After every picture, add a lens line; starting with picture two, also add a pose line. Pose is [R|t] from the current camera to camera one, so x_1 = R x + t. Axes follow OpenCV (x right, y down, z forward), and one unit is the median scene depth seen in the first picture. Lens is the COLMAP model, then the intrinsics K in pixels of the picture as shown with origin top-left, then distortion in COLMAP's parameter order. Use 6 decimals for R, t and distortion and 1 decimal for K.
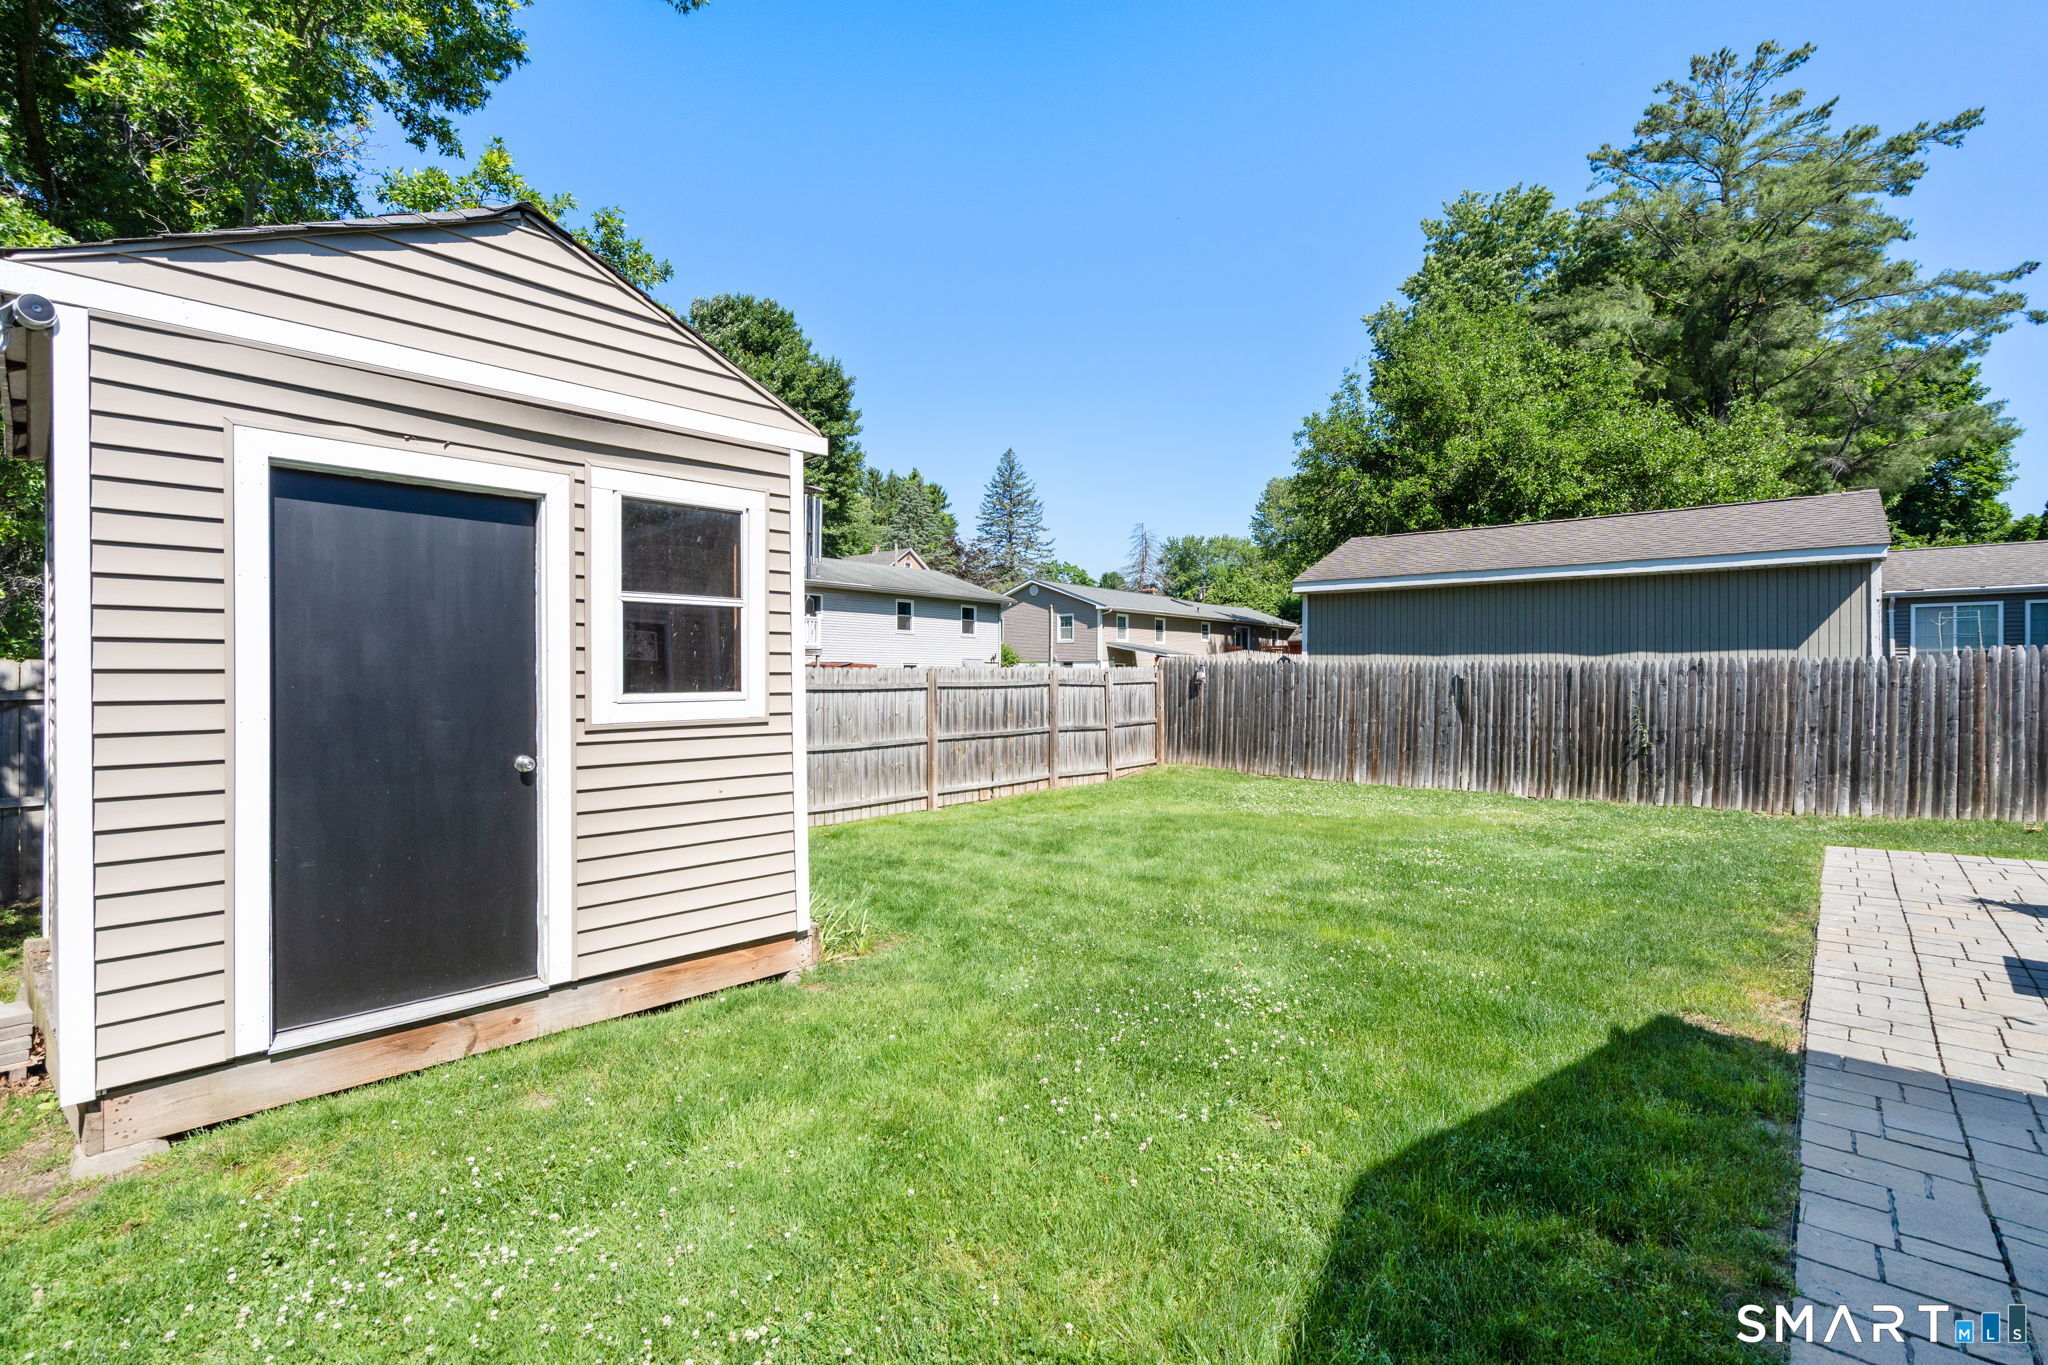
lens RADIAL K [[944.9, 0, 1018.5], [0, 944.9, 675.6], [0, 0, 1]] dist [-0.002605, 0.001250]
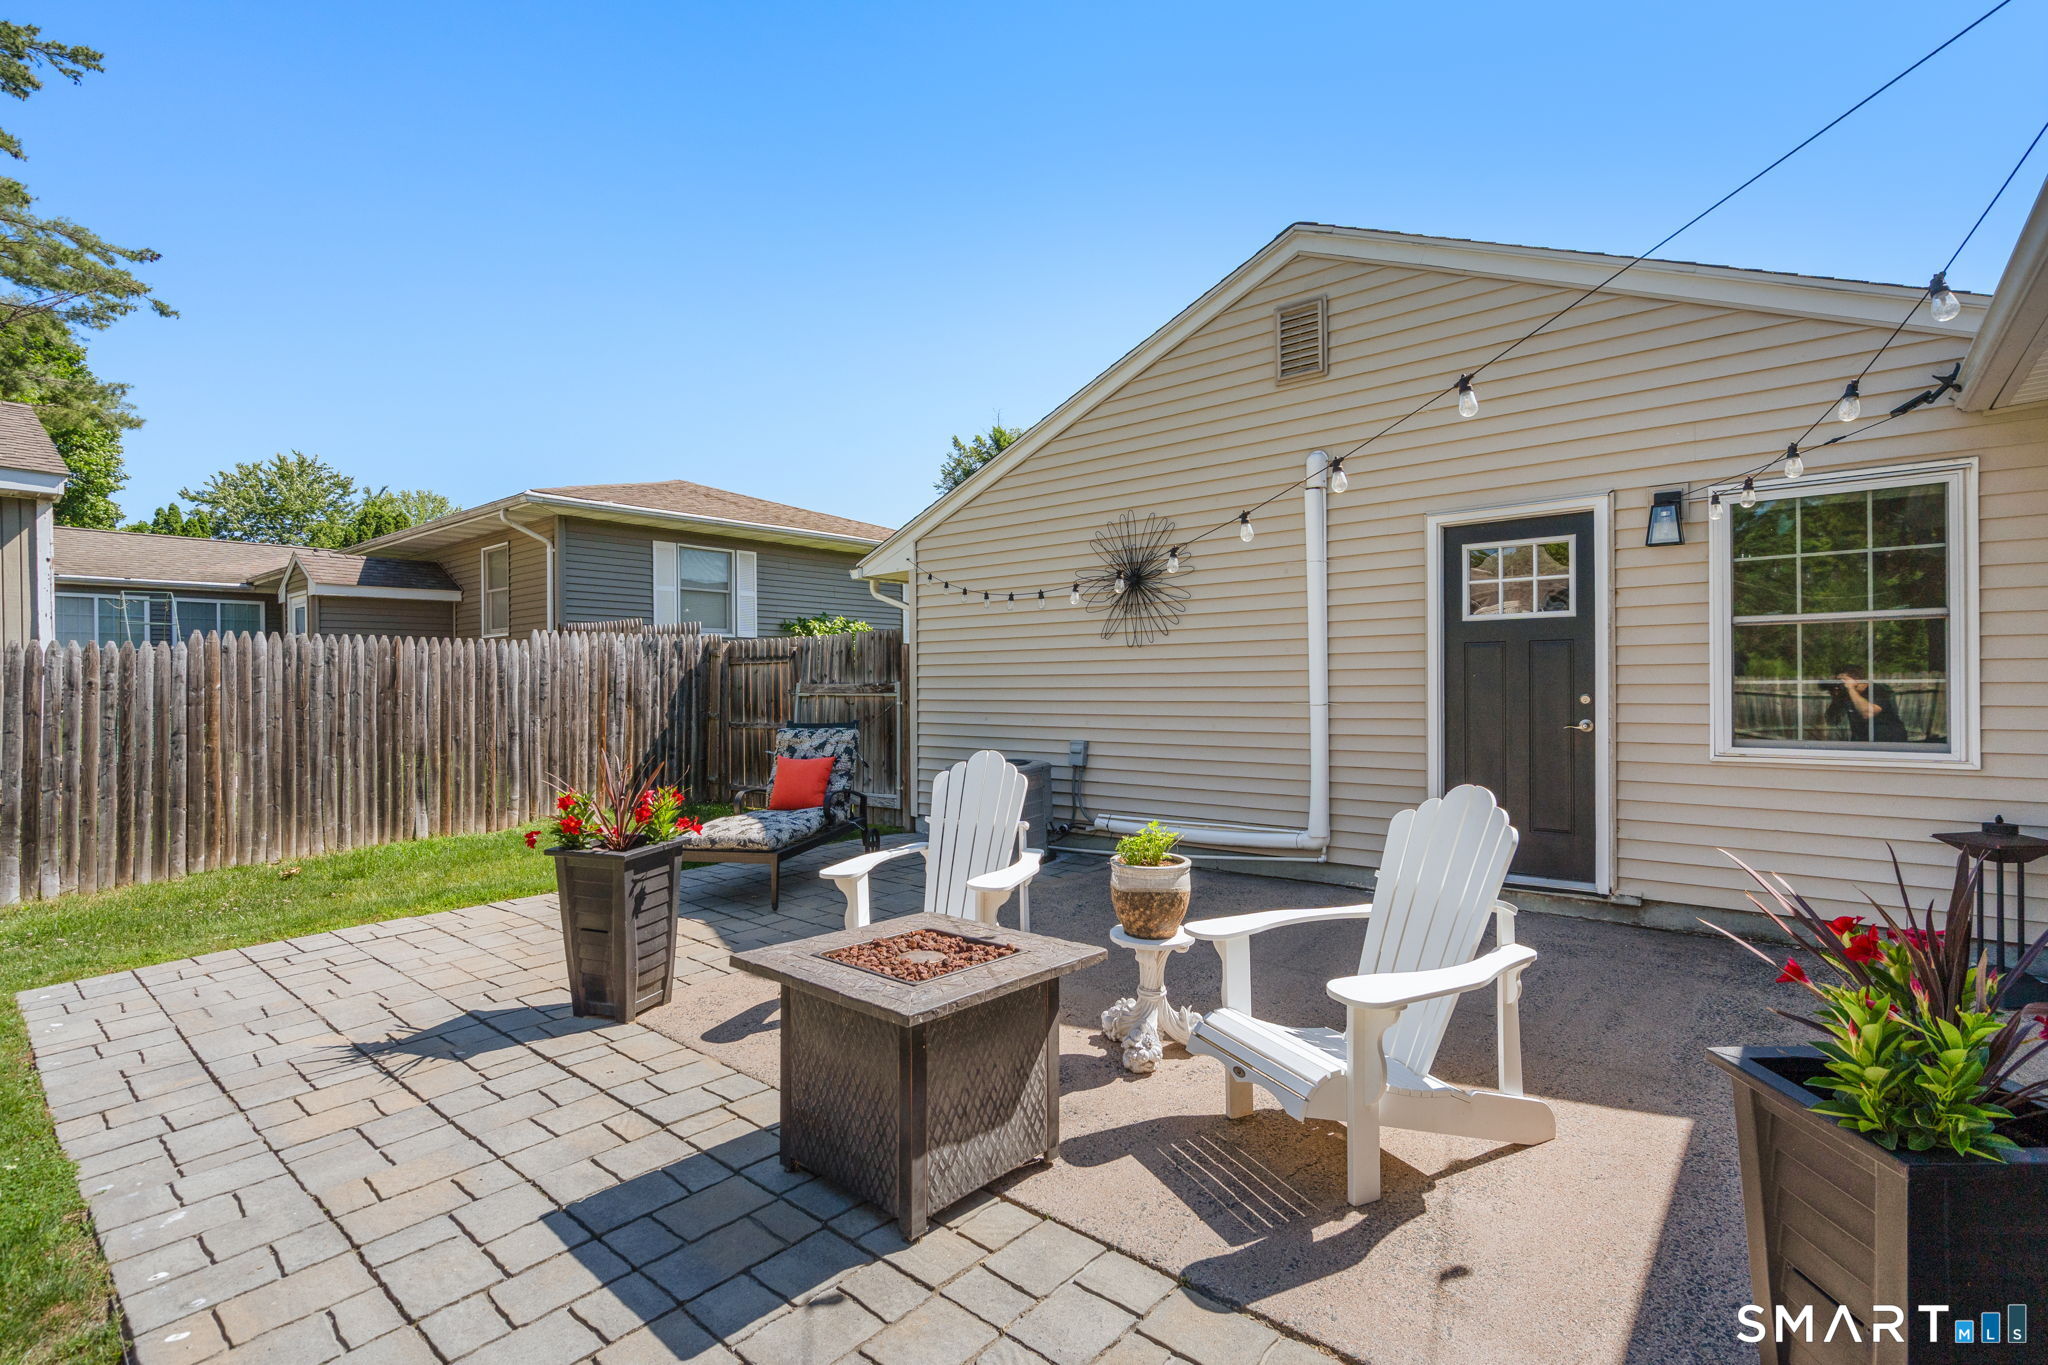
lens RADIAL K [[944.9, 0, 1031.2], [0, 944.9, 685.3], [0, 0, 1]] dist [-0.002605, 0.001250]
pose [[-0.021171, -0.003682, 0.999769, 0.270497], [0.005378, 0.999978, 0.003796, 0.010945], [-0.999761, 0.005457, -0.021151, 0.375393]]
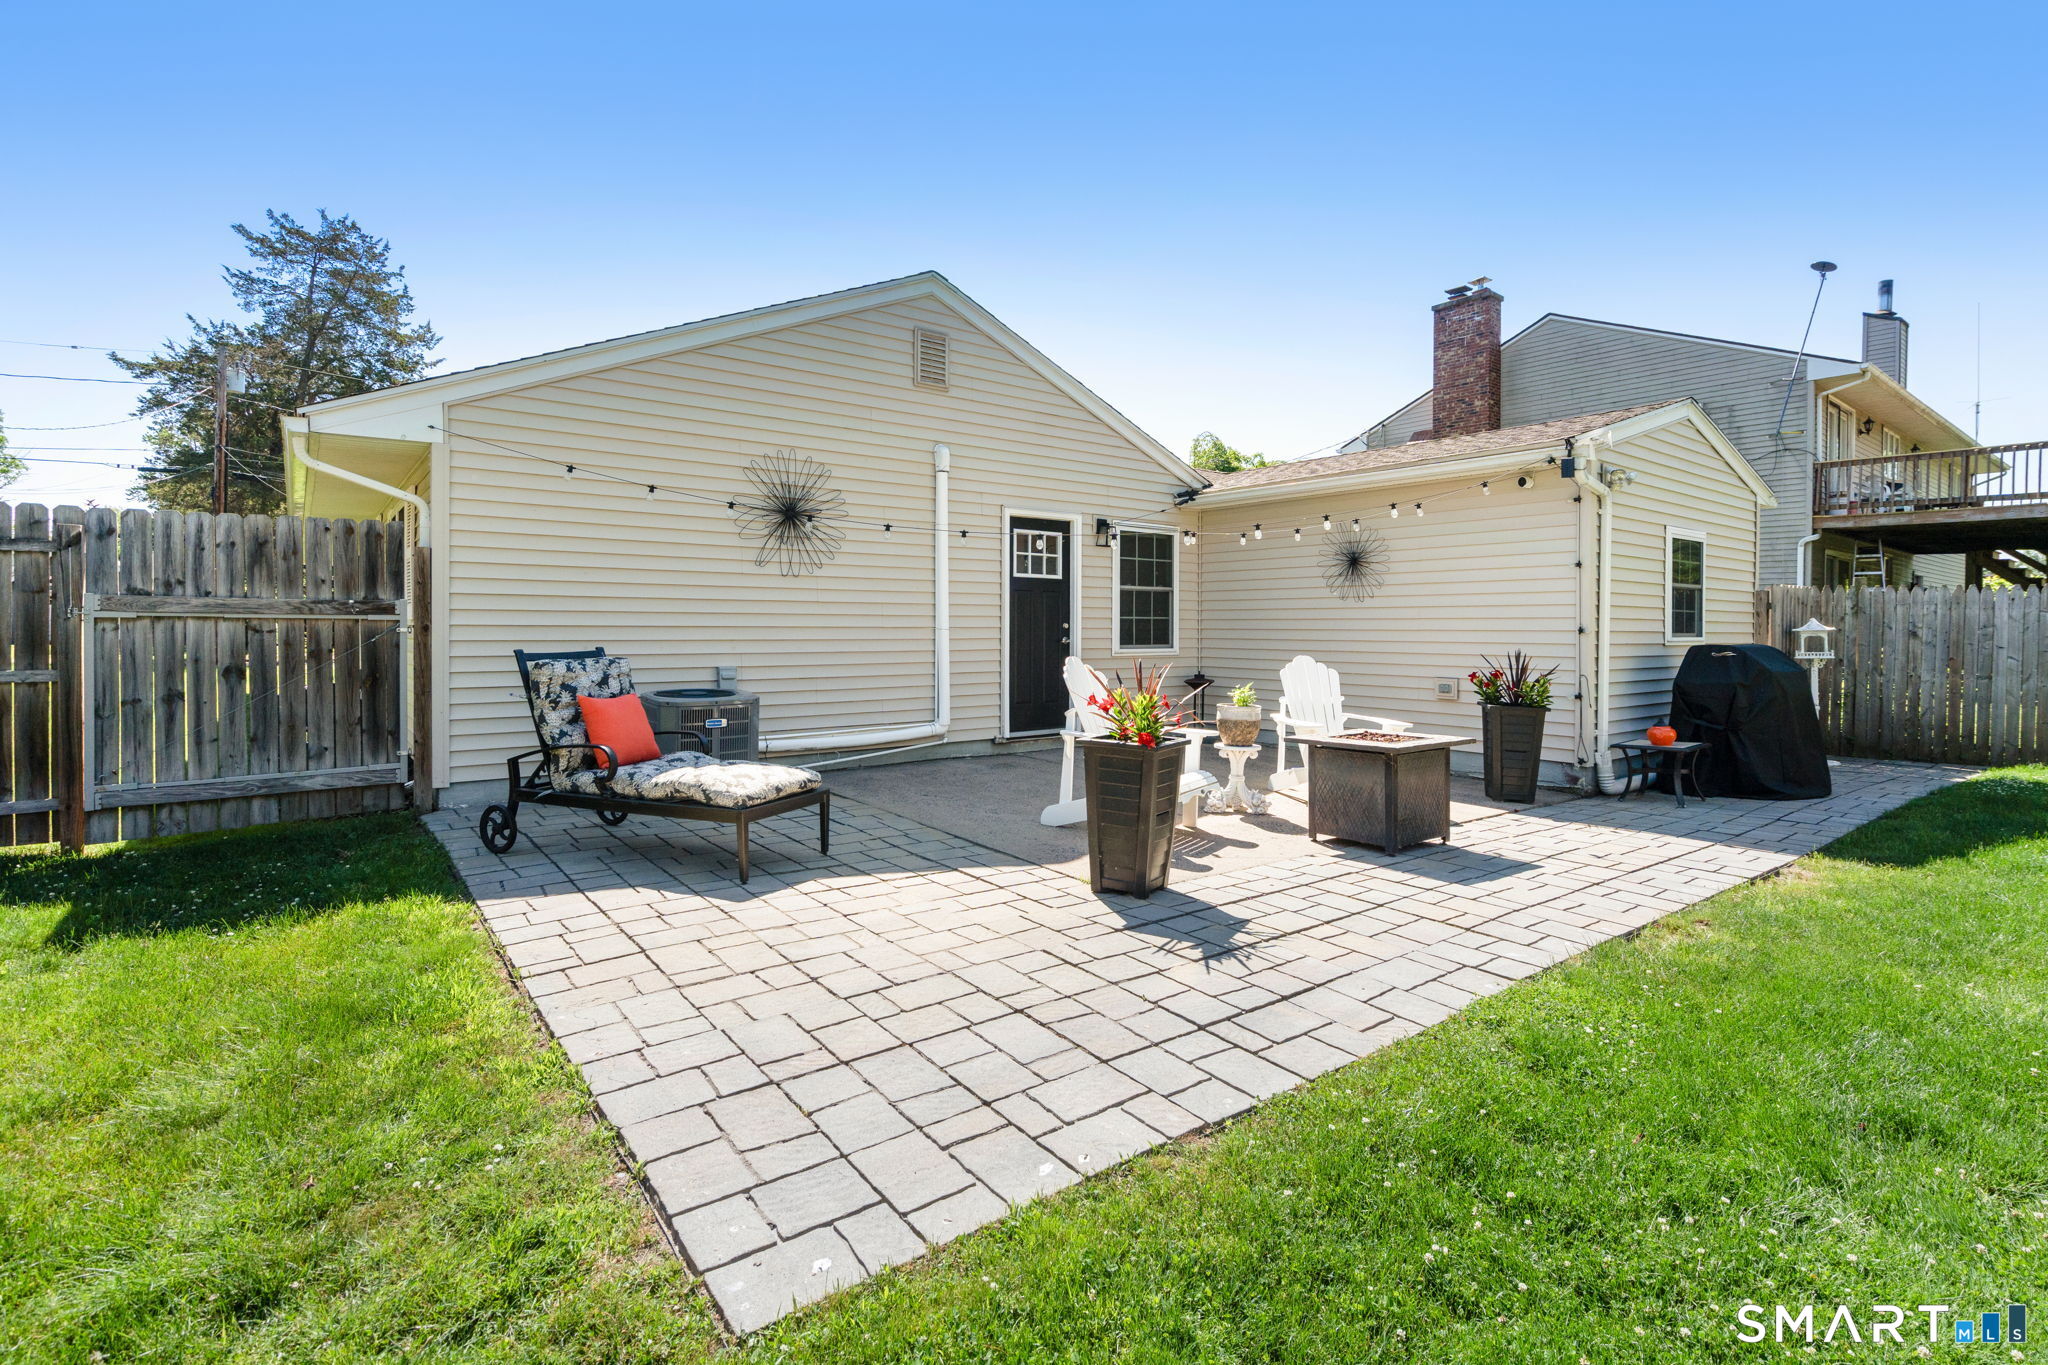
lens RADIAL K [[944.9, 0, 1031.8], [0, 944.9, 640.4], [0, 0, 1]] dist [-0.002605, 0.001250]
pose [[-0.980281, -0.011671, 0.197265, 0.681979], [-0.009317, 0.999874, 0.012859, 0.027256], [-0.197390, 0.010768, -0.980266, 1.071881]]
